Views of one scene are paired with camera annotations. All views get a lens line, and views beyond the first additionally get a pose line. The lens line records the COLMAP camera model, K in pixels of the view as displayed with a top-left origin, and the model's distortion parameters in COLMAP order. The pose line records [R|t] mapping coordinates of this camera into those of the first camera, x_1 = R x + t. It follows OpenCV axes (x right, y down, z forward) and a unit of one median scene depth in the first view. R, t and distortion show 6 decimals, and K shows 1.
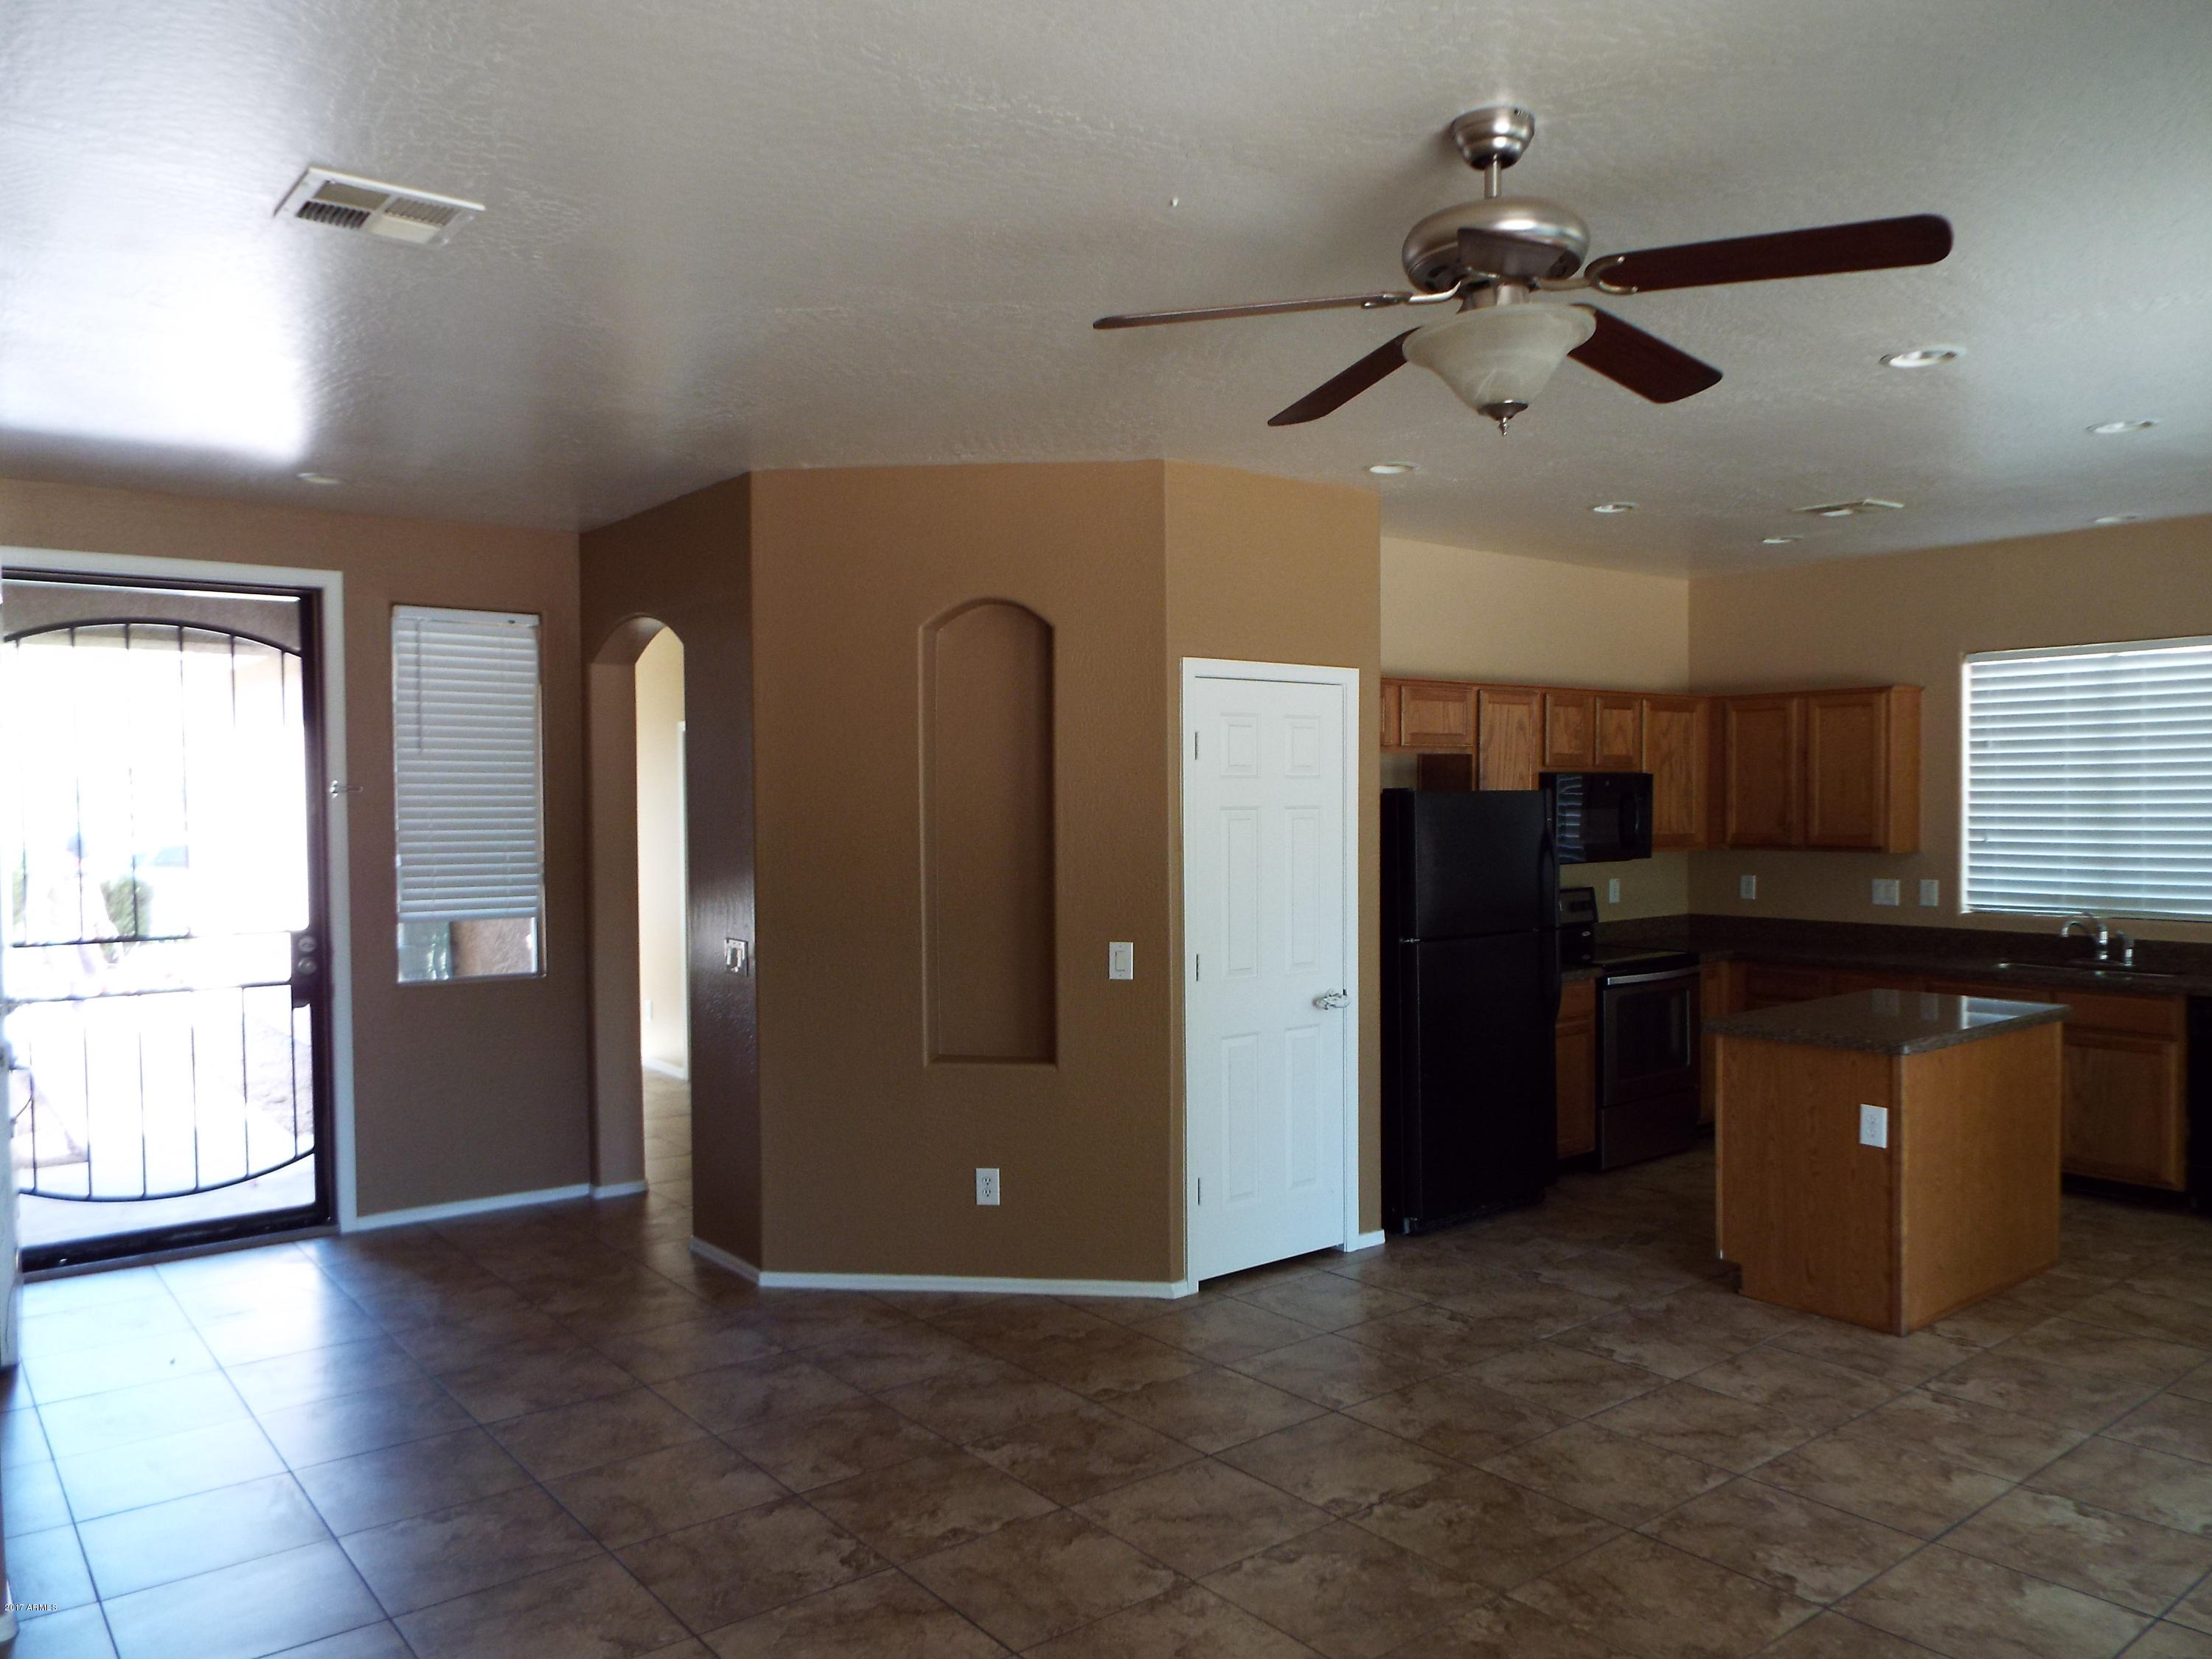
lens RADIAL K [[1594.4, 0, 1119.5], [0, 1594.4, 836.9], [0, 0, 1]] dist [-0.002020, -0.019118]
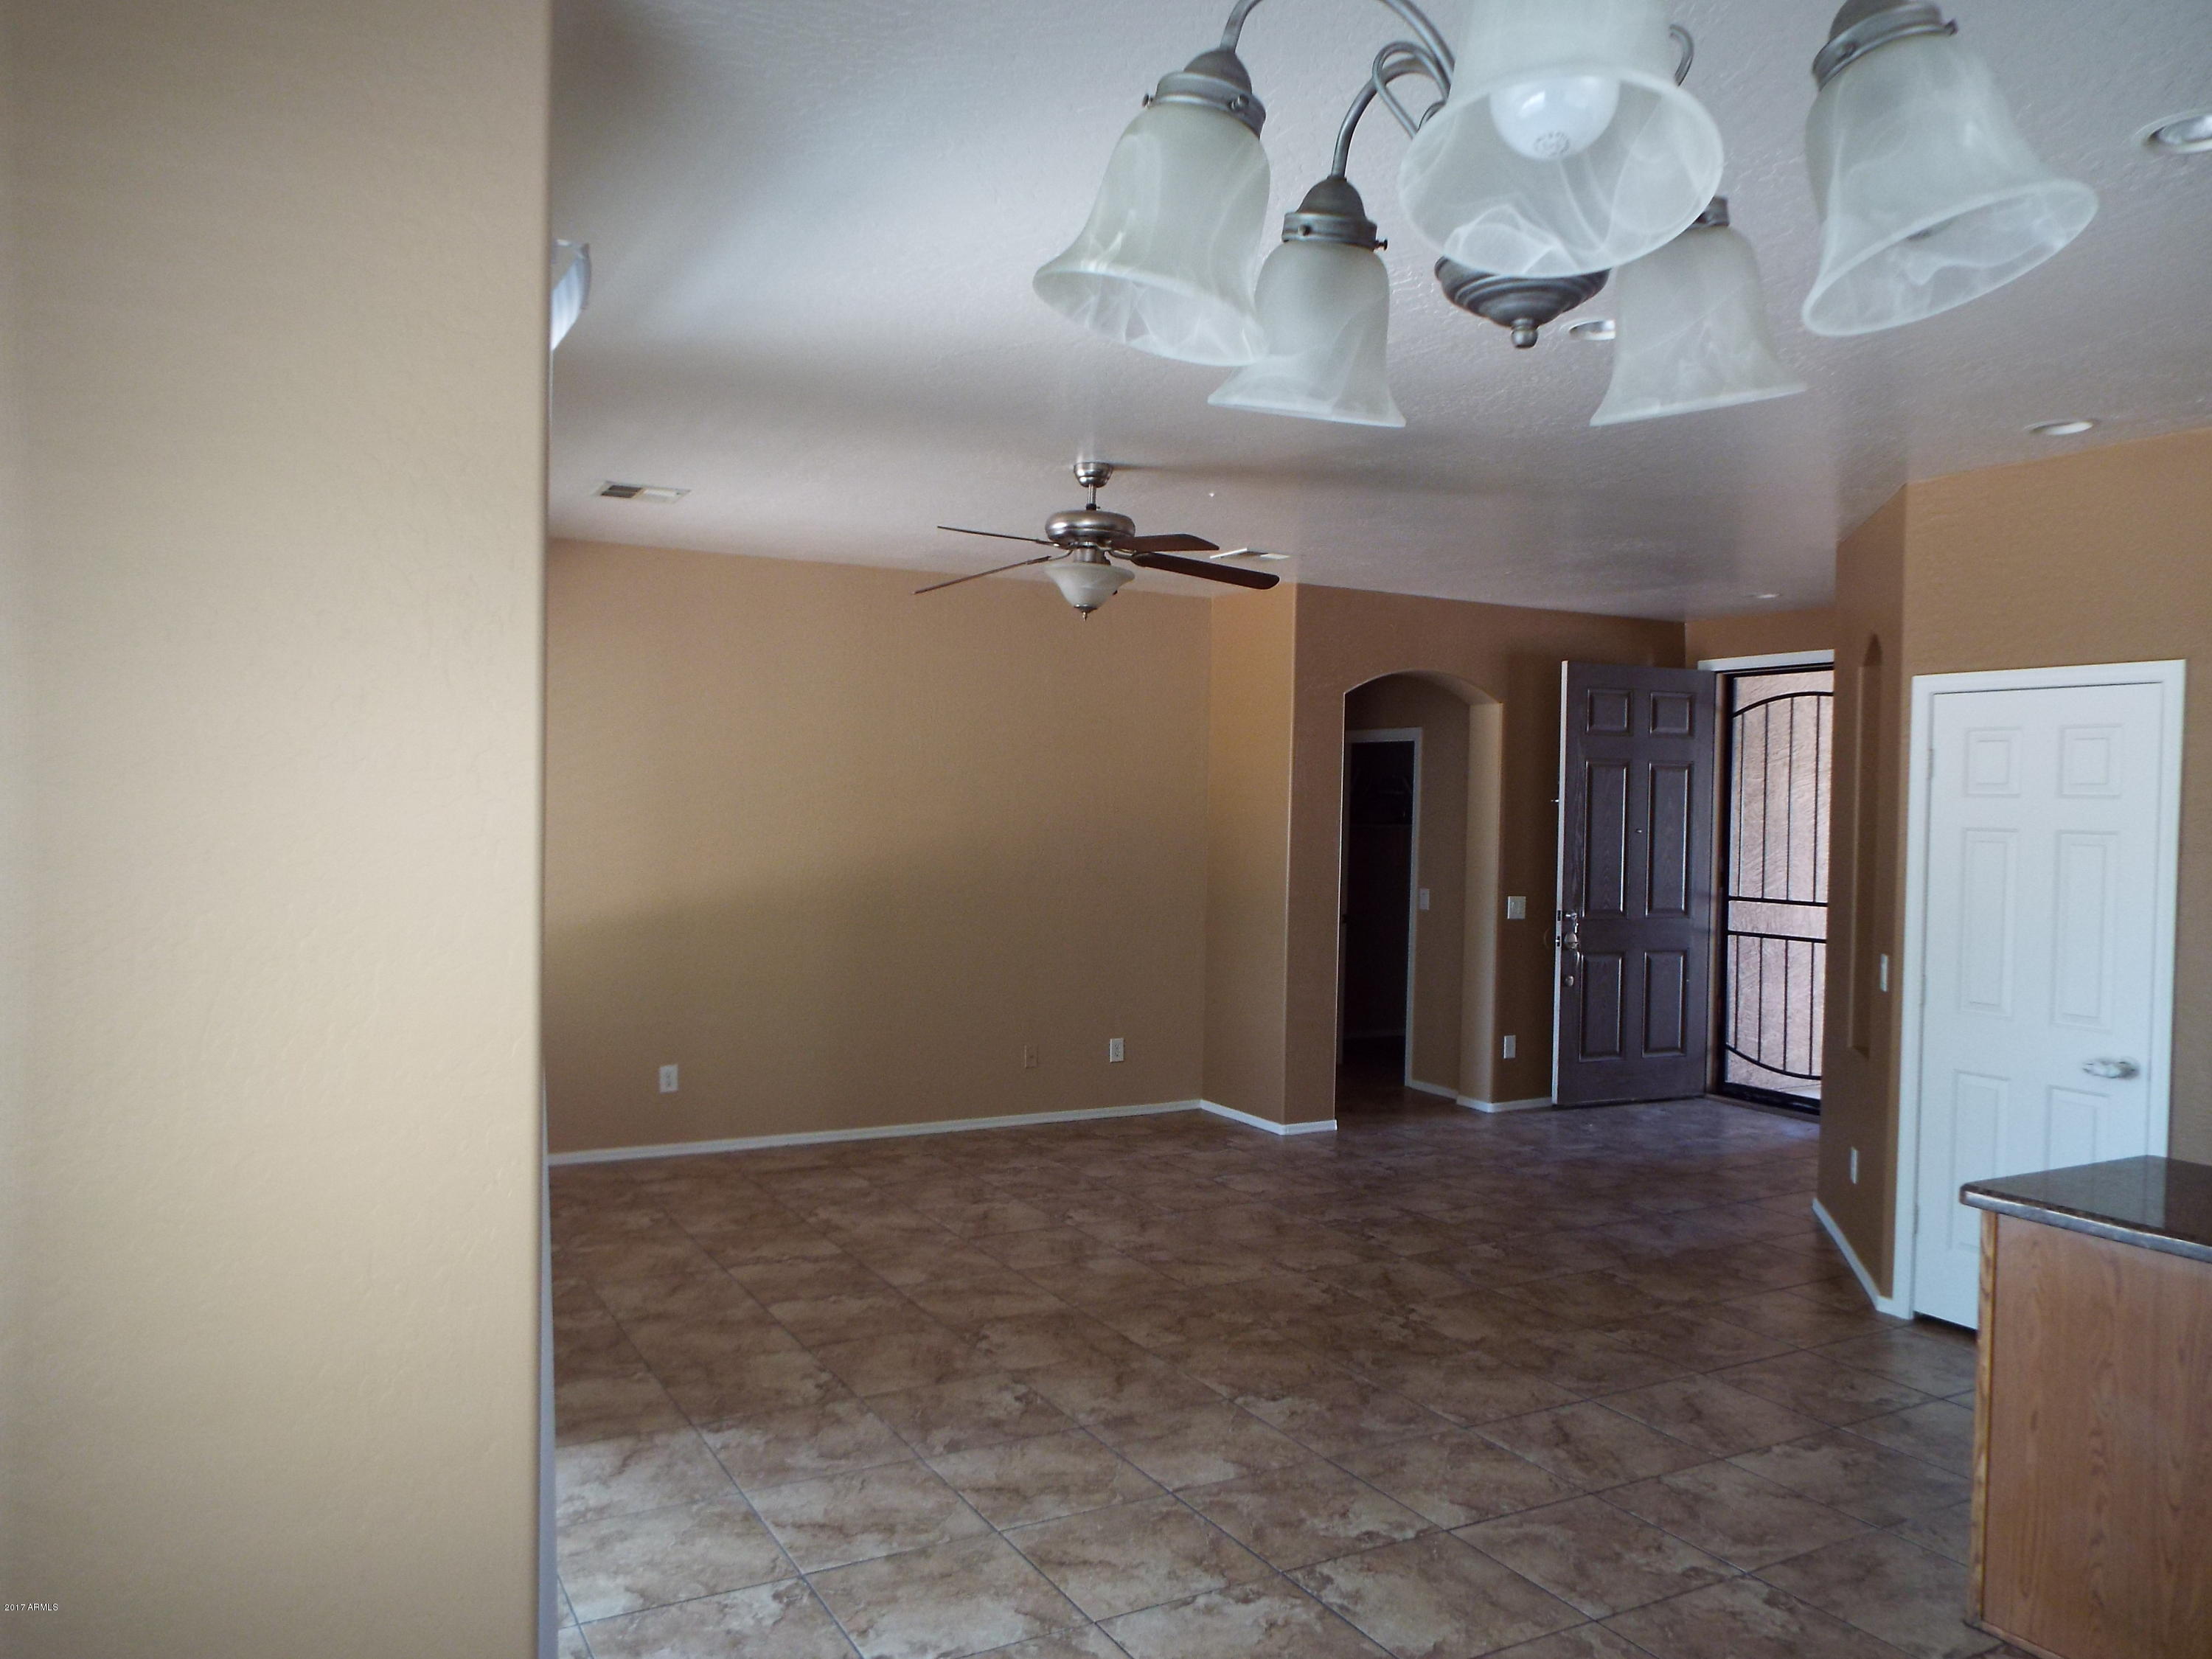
lens RADIAL K [[1594.4, 0, 1119.5], [0, 1594.4, 836.9], [0, 0, 1]] dist [-0.002020, -0.019118]
pose [[-0.155843, 0.027550, -0.987398, 1.475739], [-0.037494, 0.998726, 0.033784, -0.036225], [0.987070, 0.042286, -0.154611, 0.897091]]
